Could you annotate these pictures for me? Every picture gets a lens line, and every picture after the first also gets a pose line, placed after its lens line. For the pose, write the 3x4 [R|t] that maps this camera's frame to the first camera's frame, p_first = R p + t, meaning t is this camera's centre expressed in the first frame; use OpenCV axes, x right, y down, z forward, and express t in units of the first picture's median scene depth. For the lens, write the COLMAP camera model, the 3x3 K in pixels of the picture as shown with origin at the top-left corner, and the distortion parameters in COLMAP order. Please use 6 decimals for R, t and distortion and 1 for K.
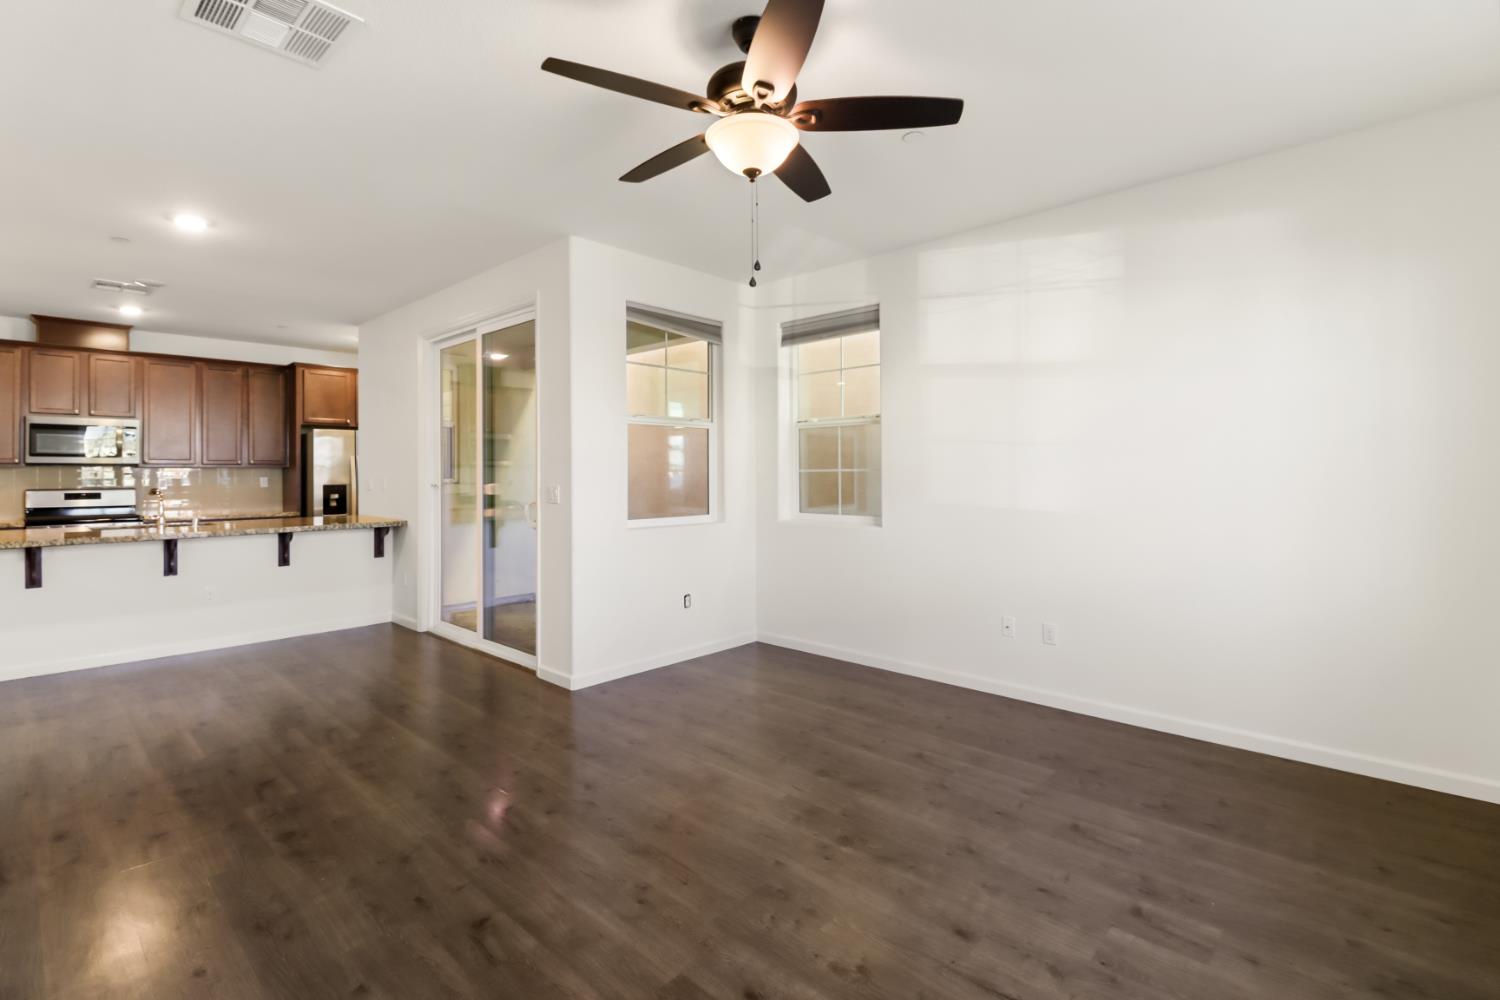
lens RADIAL K [[687.9, 0, 750.9], [0, 687.9, 468.9], [0, 0, 1]] dist [0.016256, -0.013416]
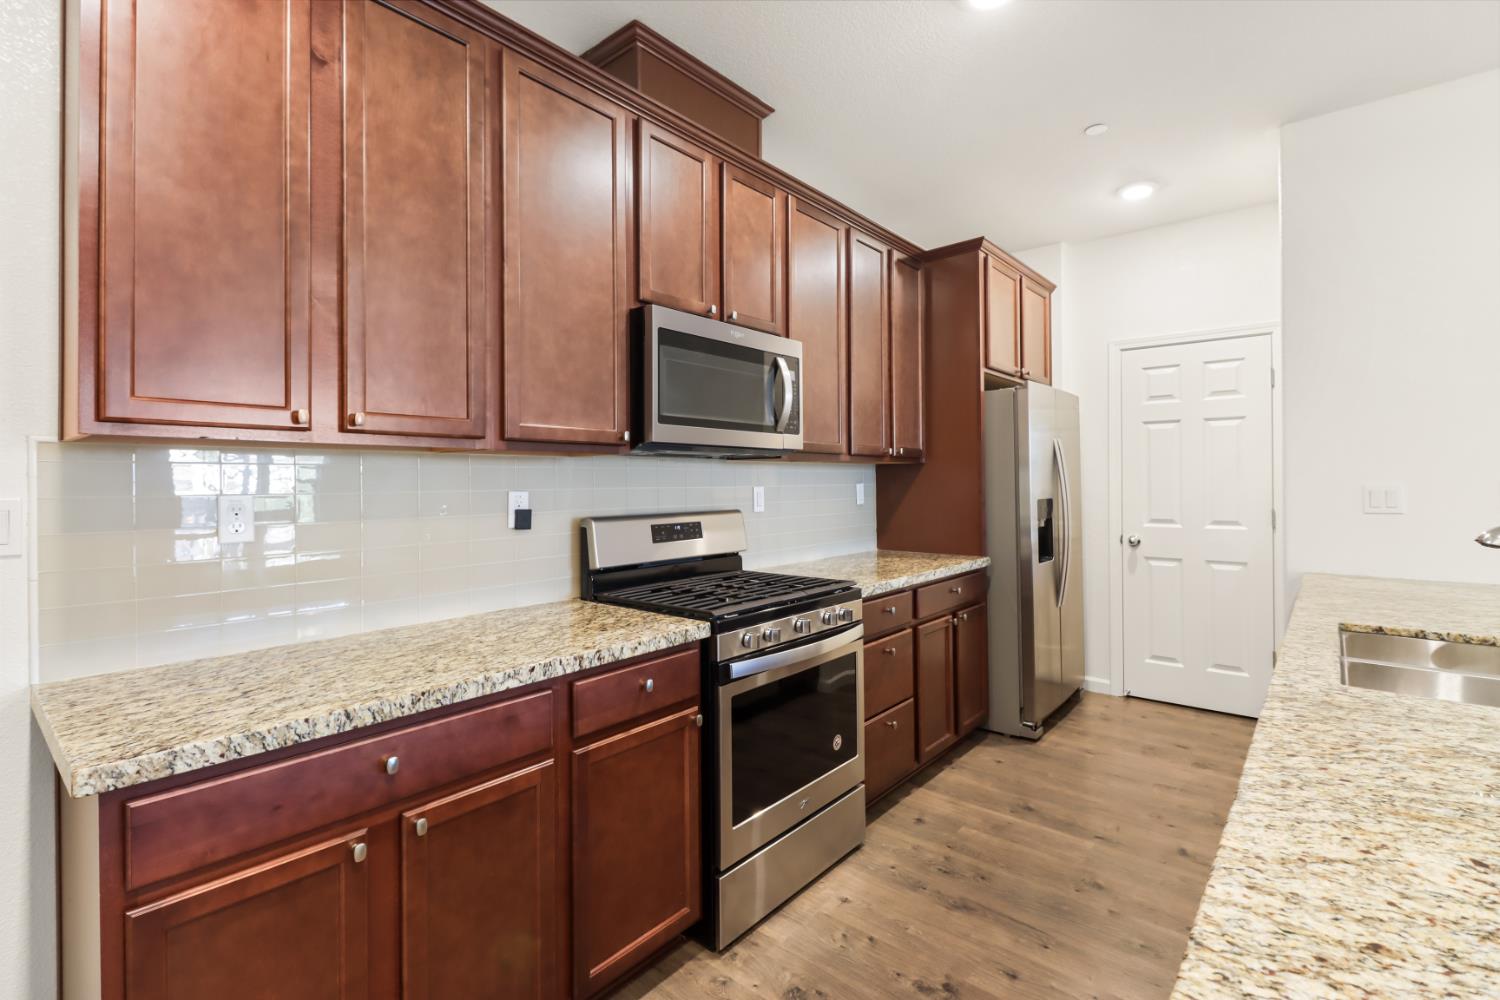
lens RADIAL K [[664.6, 0, 750.0], [0, 664.6, 500.0], [0, 0, 1]] dist [-0.000057, -0.000045]
pose [[0.999620, 0.005139, 0.027074, -1.010967], [-0.006172, 0.999251, 0.038210, 0.006707], [-0.026858, -0.038363, 0.998903, 0.663334]]
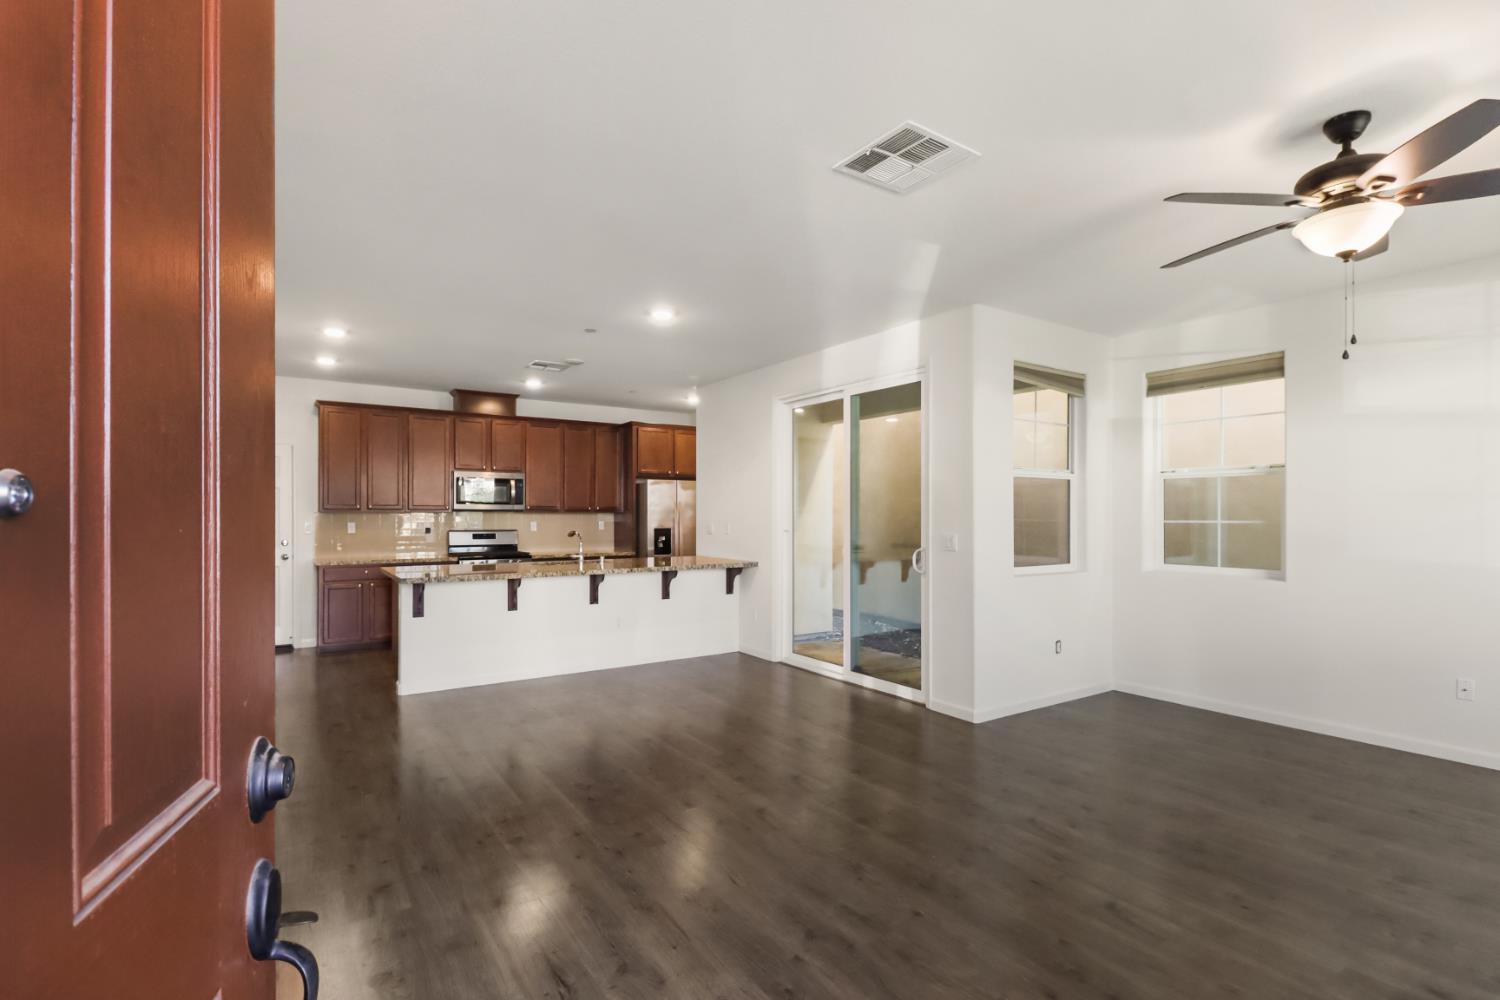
lens RADIAL K [[700.0, 0, 751.7], [0, 700.0, 518.7], [0, 0, 1]] dist [0.001651, -0.007653]
pose [[0.972086, 0.007551, -0.234503, -0.233415], [-0.005125, 0.999927, 0.010956, -0.007964], [0.234569, -0.009448, 0.972054, -0.102879]]
